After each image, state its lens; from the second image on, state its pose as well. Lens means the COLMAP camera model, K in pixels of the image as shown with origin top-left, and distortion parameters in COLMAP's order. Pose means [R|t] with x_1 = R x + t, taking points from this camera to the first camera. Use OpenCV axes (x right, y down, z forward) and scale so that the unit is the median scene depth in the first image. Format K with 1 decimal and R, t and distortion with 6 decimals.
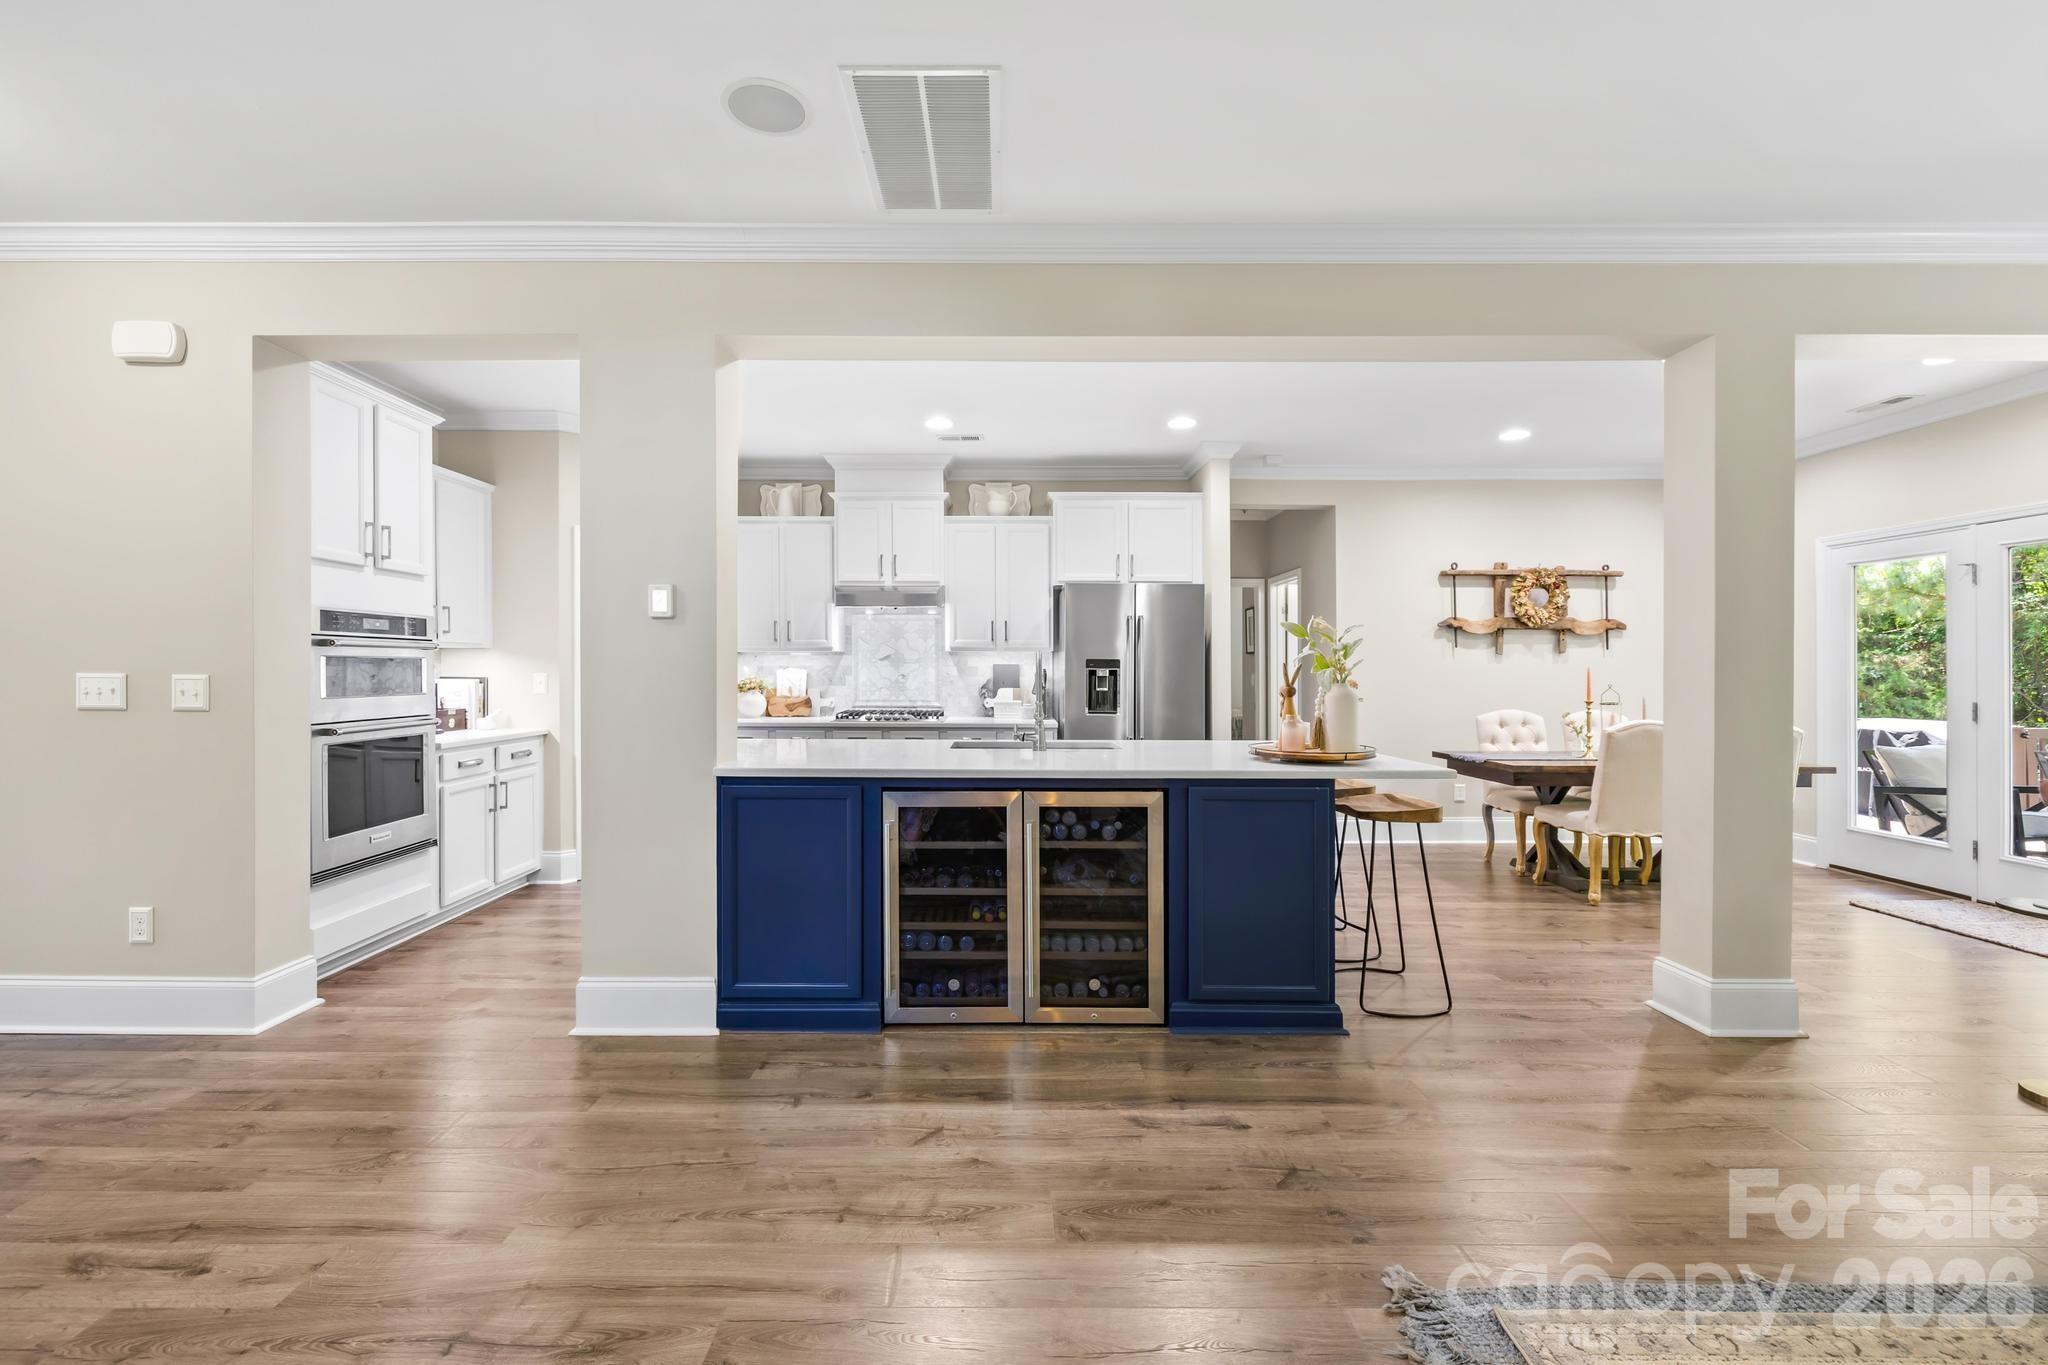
lens RADIAL K [[861.9, 0, 1002.8], [0, 861.9, 680.0], [0, 0, 1]] dist [0.000178, -0.001082]
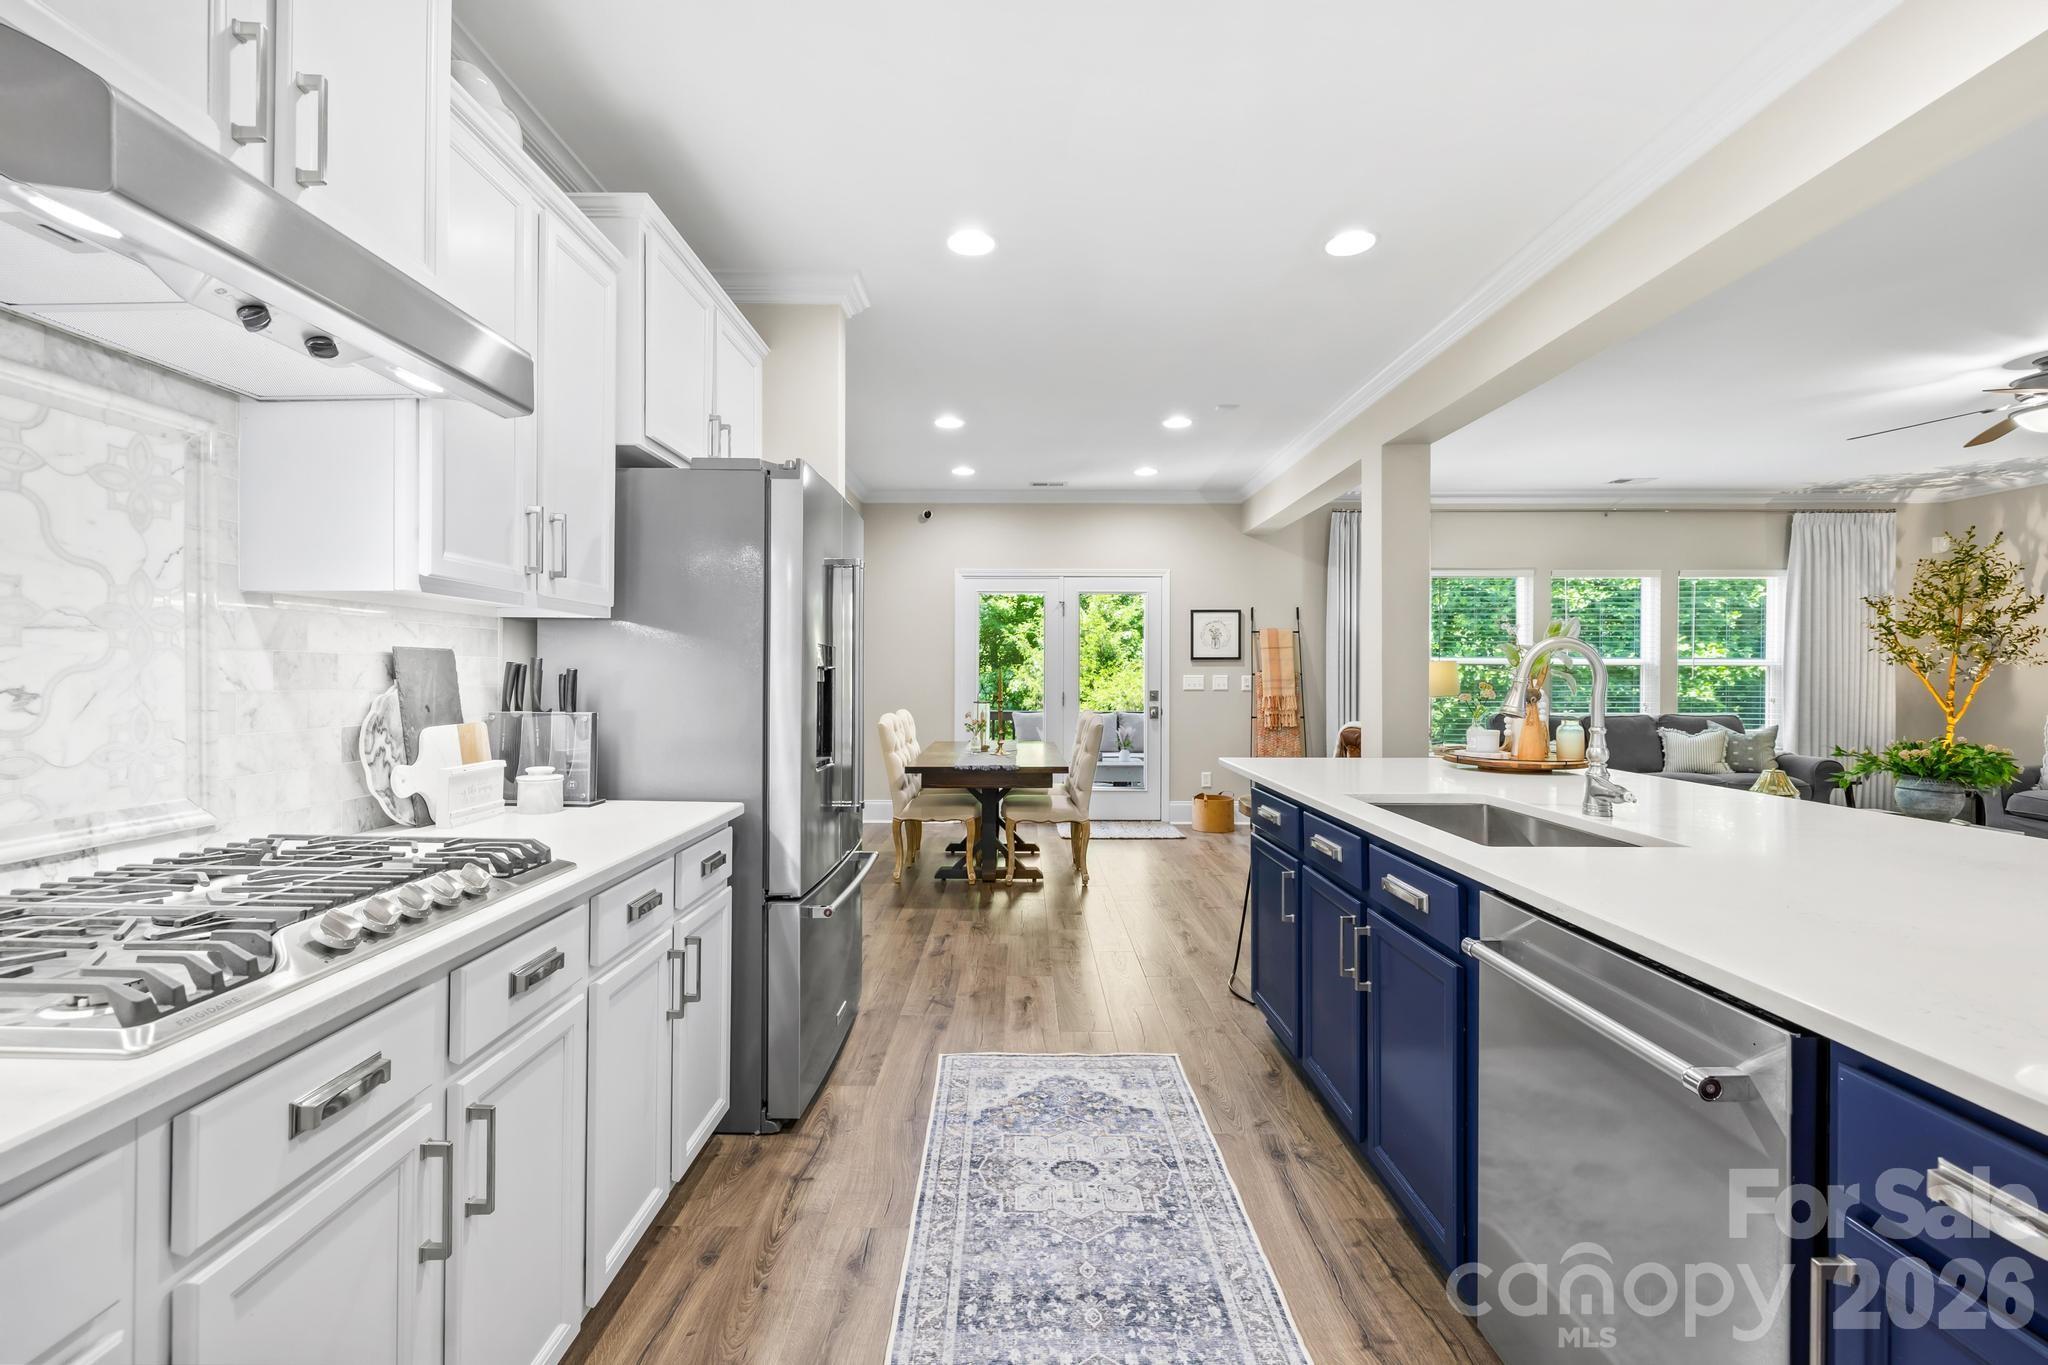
lens RADIAL K [[859.9, 0, 1011.8], [0, 859.9, 674.8], [0, 0, 1]] dist [-0.001097, 0.000067]
pose [[0.008676, -0.004290, 0.999953, -0.341046], [0.007444, 0.999963, 0.004225, -0.009833], [-0.999935, 0.007407, 0.008708, 0.894737]]
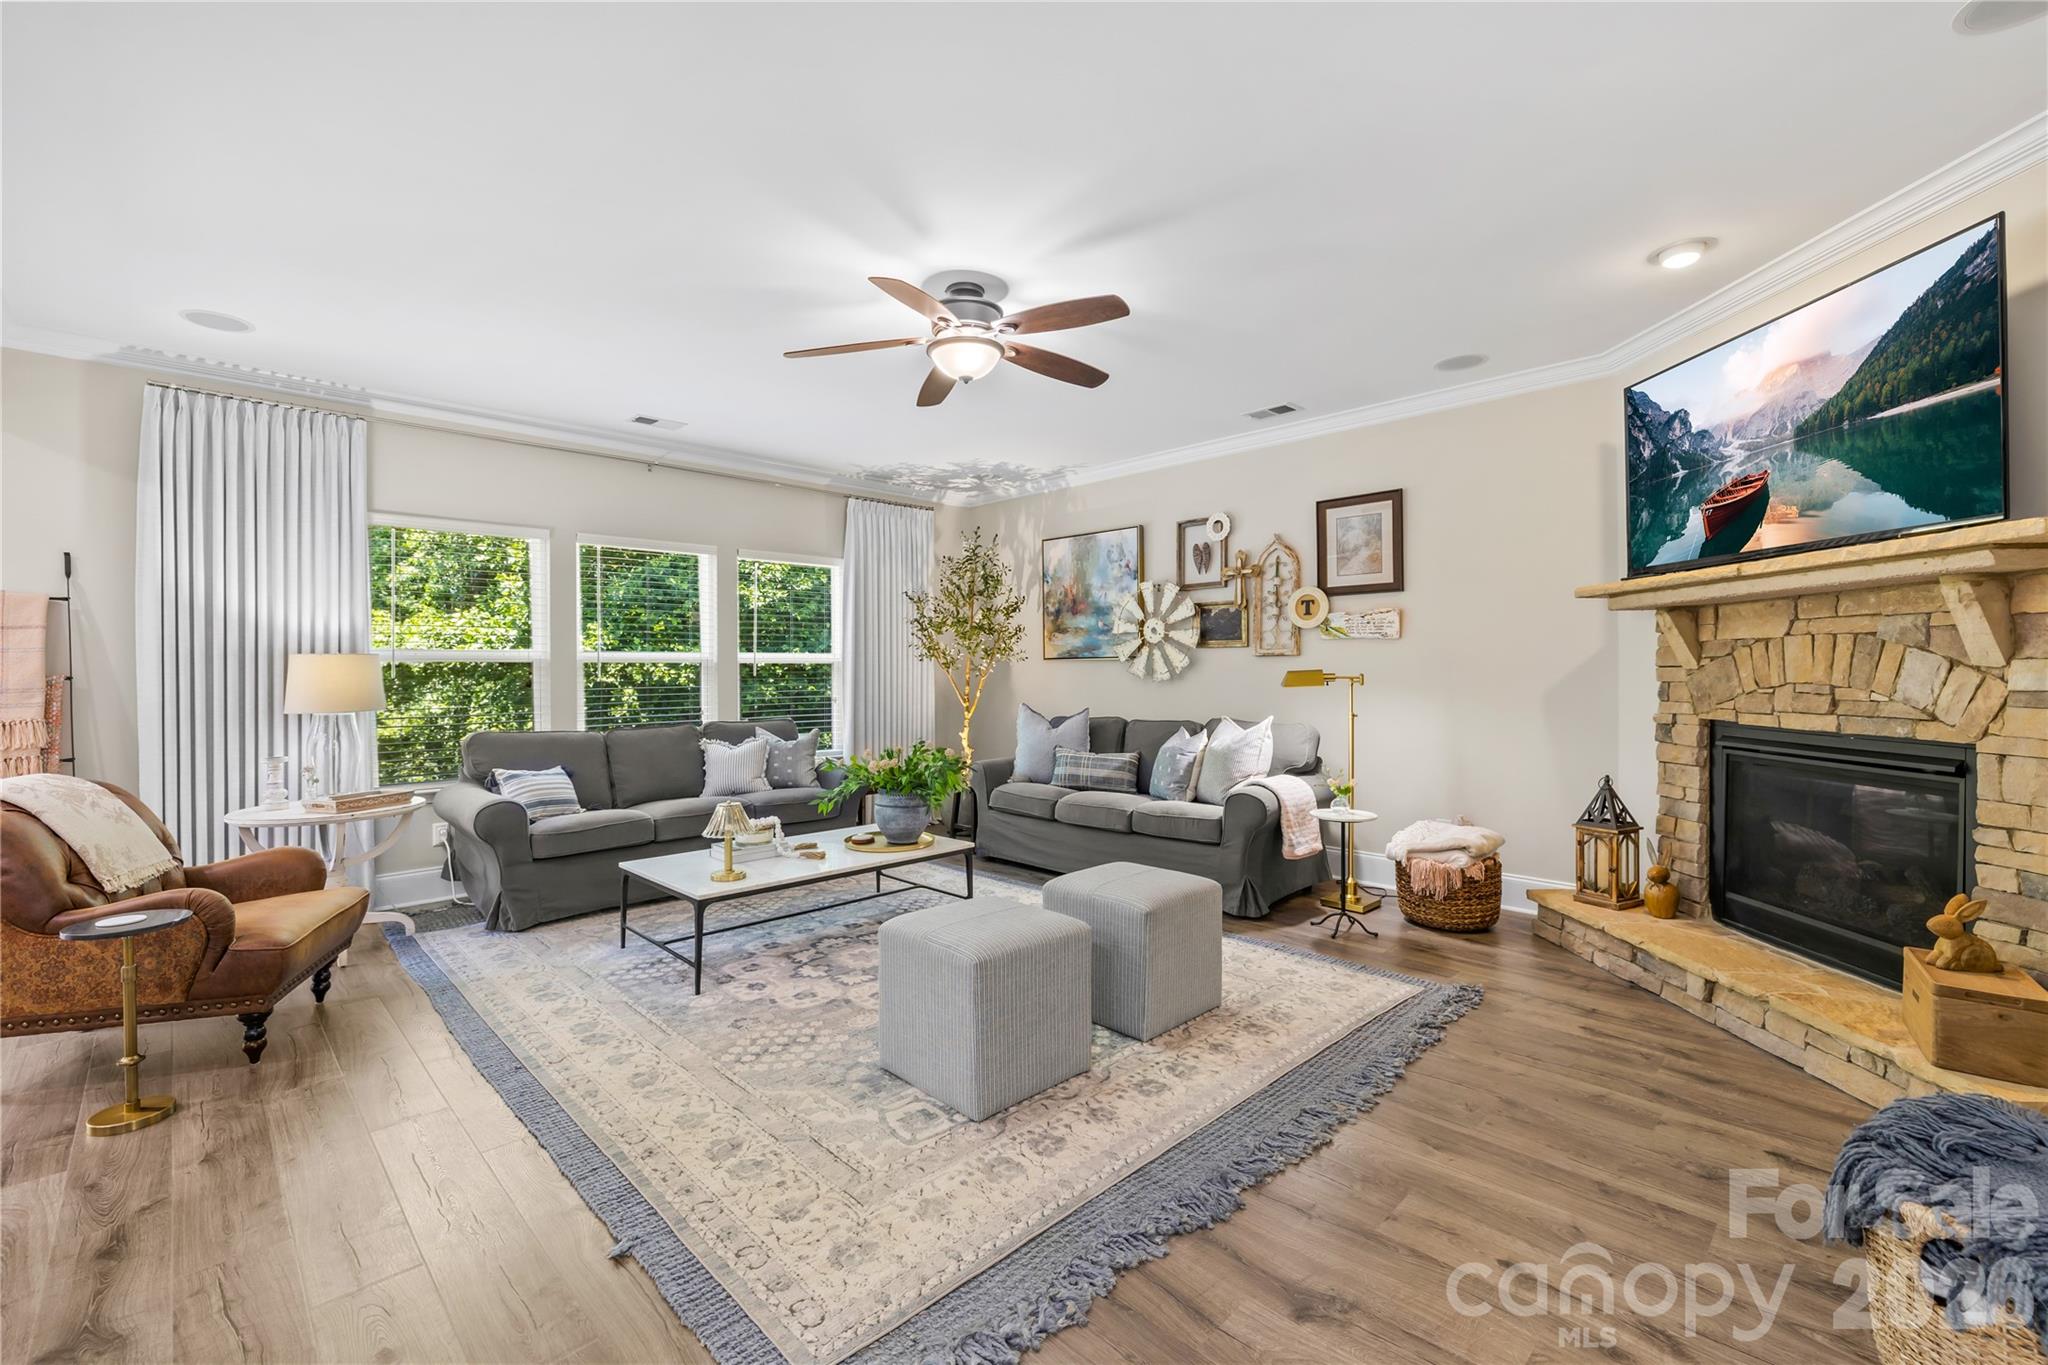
lens RADIAL K [[859.9, 0, 1013.6], [0, 859.9, 670.6], [0, 0, 1]] dist [-0.001097, 0.000067]
pose [[-0.701473, 0.002854, 0.712691, -0.066828], [0.012444, 0.999889, 0.008244, -0.004578], [-0.712588, 0.014652, -0.701430, 0.429606]]
